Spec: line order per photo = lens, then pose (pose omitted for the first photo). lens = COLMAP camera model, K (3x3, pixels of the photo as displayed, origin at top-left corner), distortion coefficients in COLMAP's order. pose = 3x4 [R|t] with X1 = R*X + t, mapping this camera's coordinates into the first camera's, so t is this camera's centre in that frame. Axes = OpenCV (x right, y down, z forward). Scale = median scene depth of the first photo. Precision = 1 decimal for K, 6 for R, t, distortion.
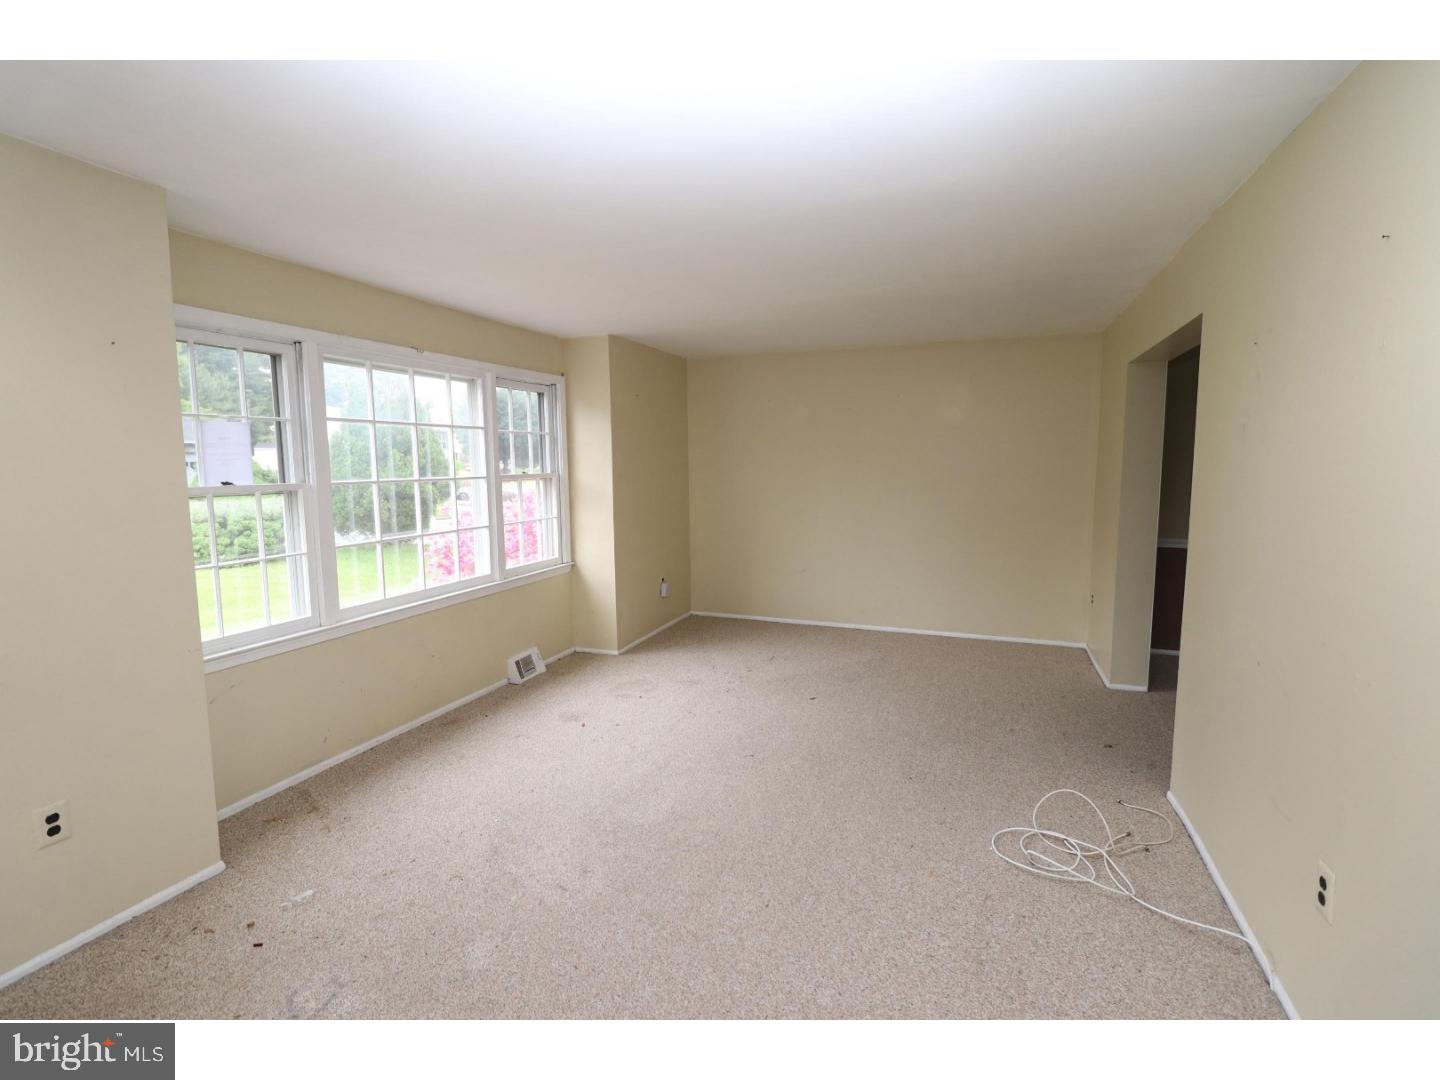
lens RADIAL K [[670.8, 0, 708.5], [0, 670.8, 540.9], [0, 0, 1]] dist [0.002698, -0.013293]
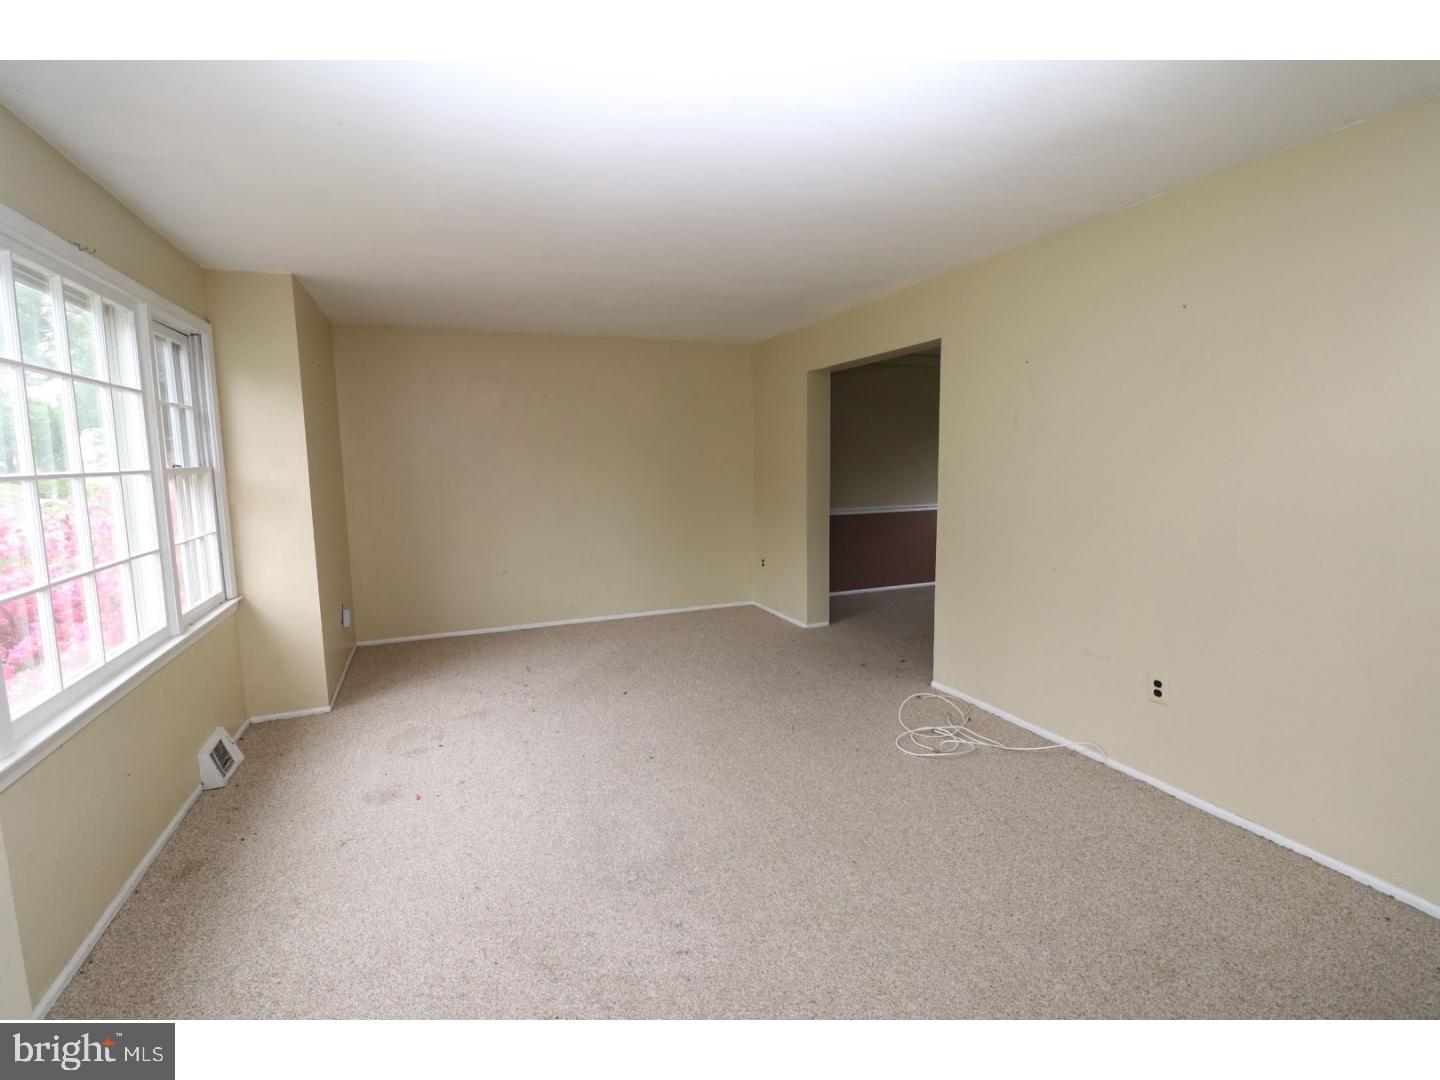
lens RADIAL K [[670.8, 0, 708.5], [0, 670.8, 540.9], [0, 0, 1]] dist [0.002698, -0.013293]
pose [[0.715831, -0.088522, 0.692640, -0.380488], [0.090438, 0.995330, 0.033741, -0.005268], [-0.692392, 0.038489, 0.720494, 0.193251]]
